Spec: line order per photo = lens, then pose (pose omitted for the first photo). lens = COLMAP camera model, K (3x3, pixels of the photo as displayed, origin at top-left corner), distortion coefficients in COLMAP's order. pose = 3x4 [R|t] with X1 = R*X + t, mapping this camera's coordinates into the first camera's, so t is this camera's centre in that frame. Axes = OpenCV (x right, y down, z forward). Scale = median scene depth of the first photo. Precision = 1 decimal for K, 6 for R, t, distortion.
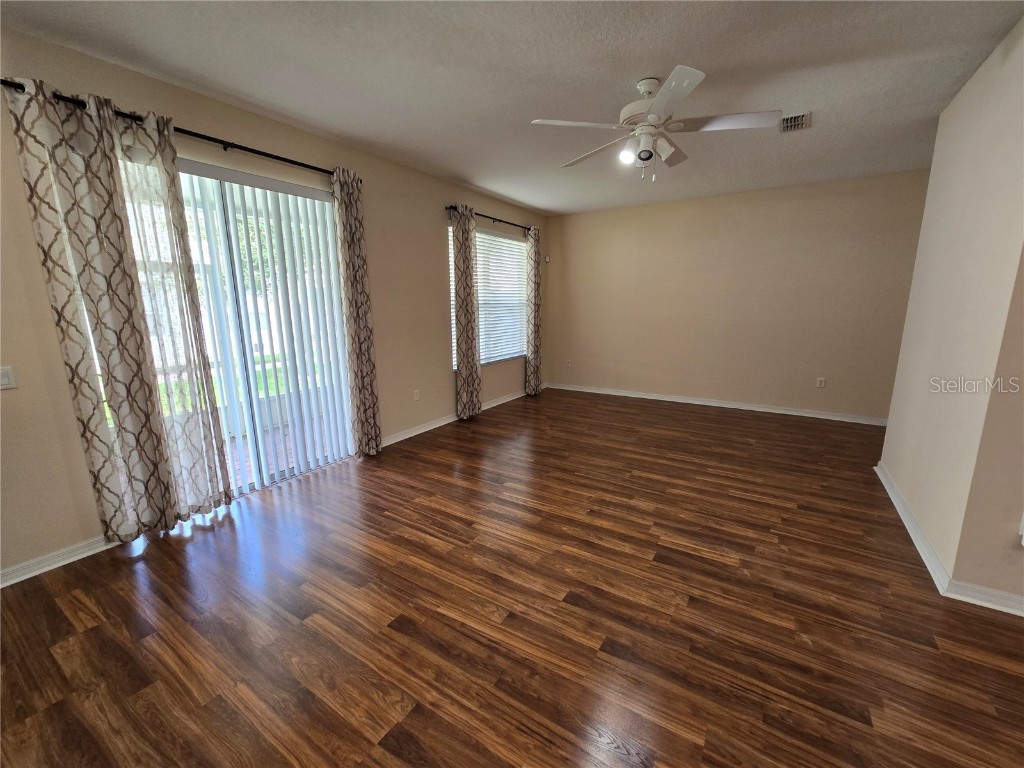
lens RADIAL K [[419.7, 0, 513.4], [0, 419.7, 387.7], [0, 0, 1]] dist [0.000331, 0.001655]
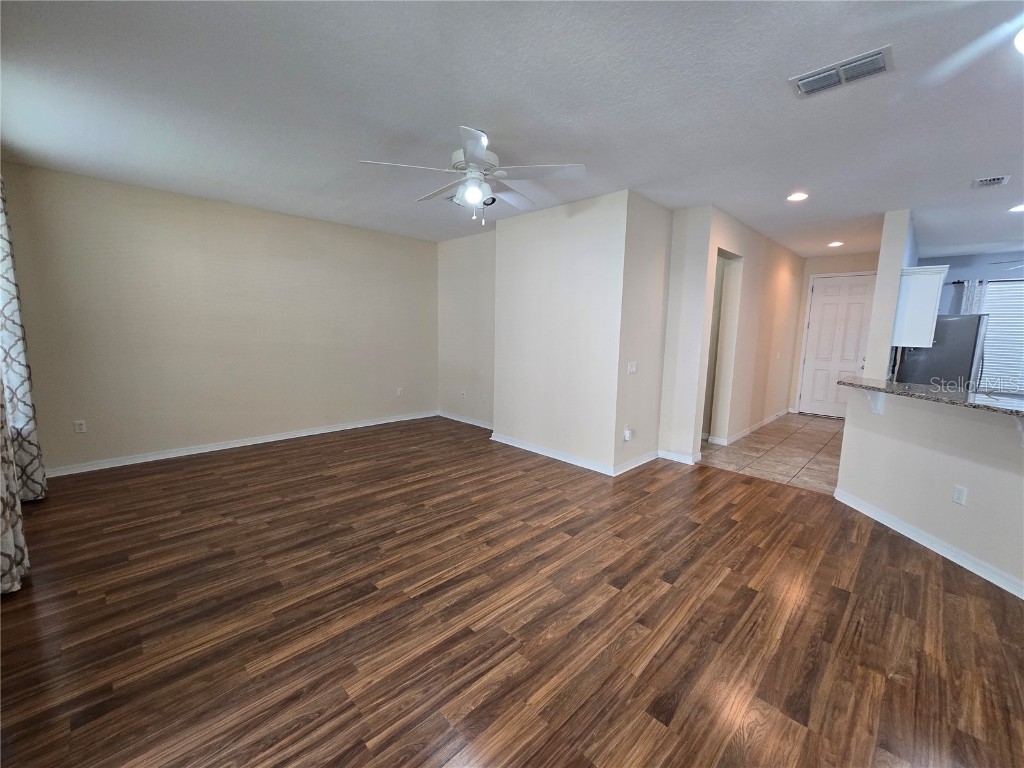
lens RADIAL K [[419.7, 0, 520.5], [0, 419.7, 383.1], [0, 0, 1]] dist [0.000331, 0.001655]
pose [[0.208324, -0.118564, 0.970847, -0.734510], [0.173116, 0.981423, 0.082708, -0.146797], [-0.962617, 0.150839, 0.224979, 0.669299]]
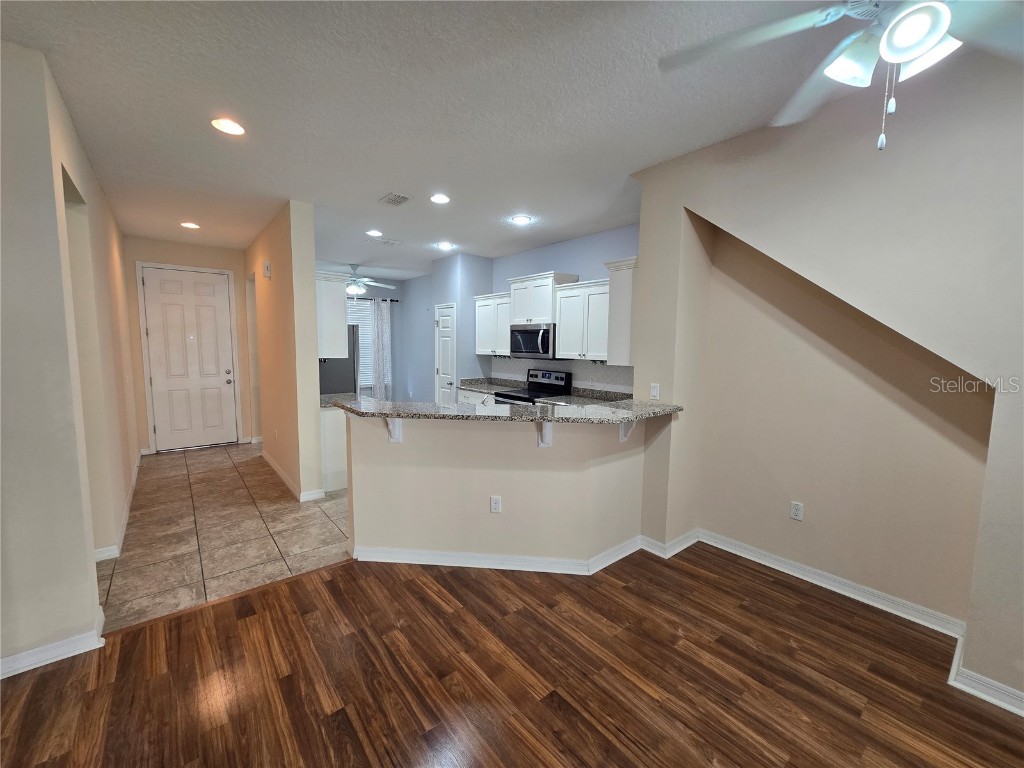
lens RADIAL K [[419.7, 0, 515.1], [0, 419.7, 383.2], [0, 0, 1]] dist [0.000331, 0.001655]
pose [[-0.949914, -0.032694, 0.310796, 0.061158], [0.058654, 0.958187, 0.280066, -0.184251], [-0.306957, 0.284268, -0.908278, 0.754409]]
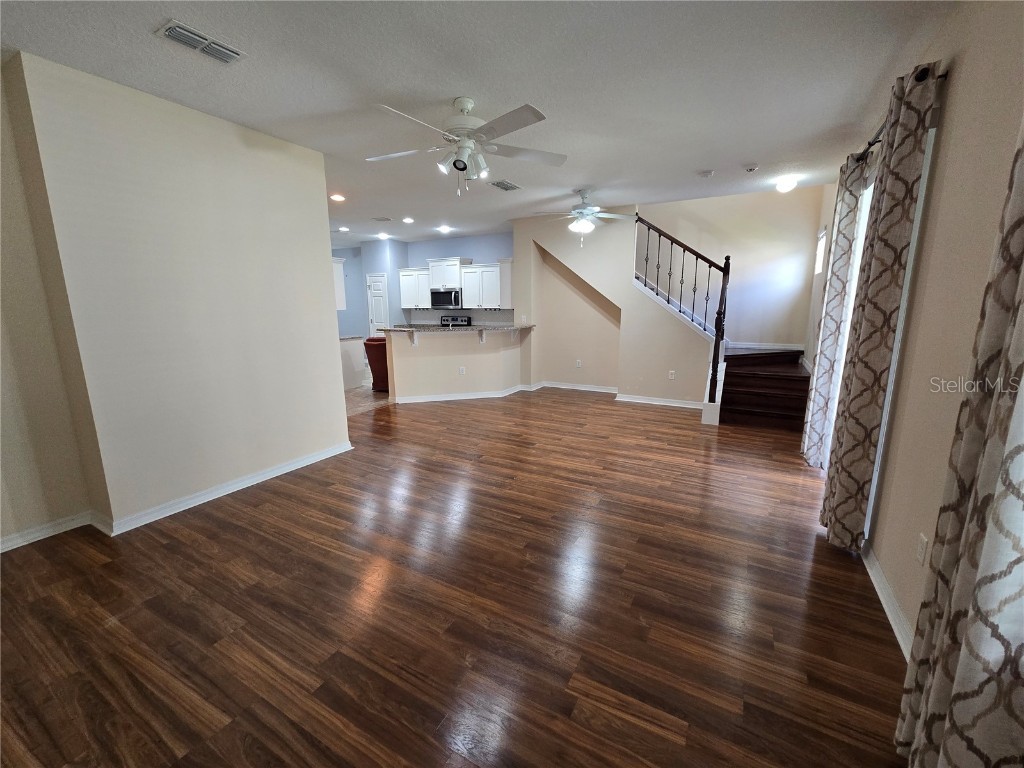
lens RADIAL K [[419.7, 0, 516.2], [0, 419.7, 385.3], [0, 0, 1]] dist [0.000331, 0.001655]
pose [[-0.998160, 0.025191, -0.055155, 0.243118], [0.002041, 0.923060, 0.384650, -0.429582], [0.060601, 0.383830, -0.921413, 2.080369]]
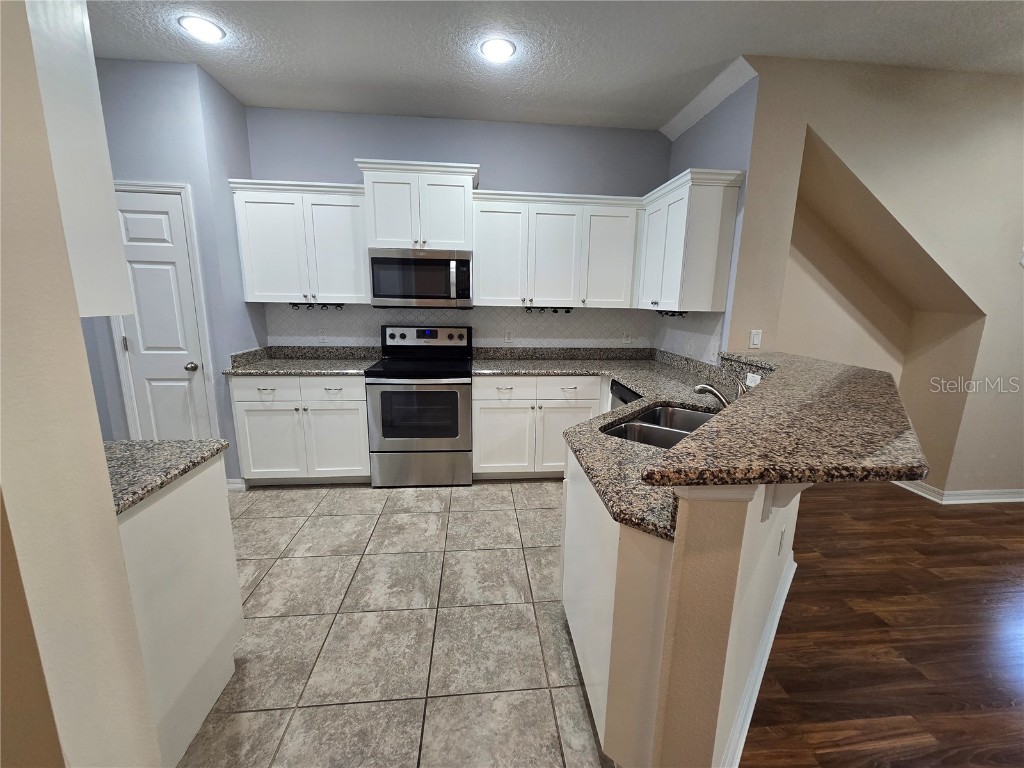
lens RADIAL K [[419.7, 0, 513.4], [0, 419.7, 384.3], [0, 0, 1]] dist [0.000331, 0.001655]
pose [[-0.787917, 0.119479, -0.604079, 1.074441], [-0.133540, 0.924497, 0.357033, -0.014655], [0.601127, 0.361981, -0.712471, 0.061872]]
